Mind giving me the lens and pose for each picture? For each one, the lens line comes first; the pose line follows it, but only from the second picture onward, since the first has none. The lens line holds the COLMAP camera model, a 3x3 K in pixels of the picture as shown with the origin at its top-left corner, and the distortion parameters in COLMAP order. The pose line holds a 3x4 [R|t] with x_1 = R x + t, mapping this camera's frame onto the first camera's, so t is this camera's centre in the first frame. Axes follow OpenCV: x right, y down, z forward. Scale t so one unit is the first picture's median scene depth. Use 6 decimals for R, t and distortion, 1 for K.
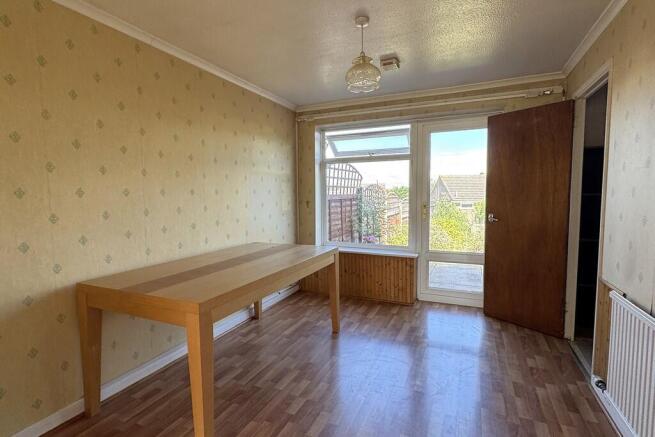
lens RADIAL K [[329.6, 0, 327.5], [0, 329.6, 218.5], [0, 0, 1]] dist [-0.003680, -0.000441]
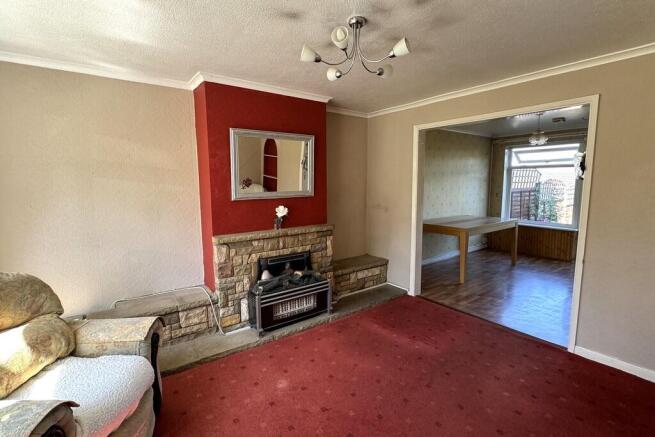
lens RADIAL K [[311.0, 0, 327.5], [0, 311.0, 218.5], [0, 0, 1]] dist [-0.002059, -0.000279]
pose [[0.872470, 0.057196, -0.485309, -0.039701], [-0.034299, 0.997845, 0.055938, 0.015685], [0.487462, -0.032158, 0.872552, -0.748204]]
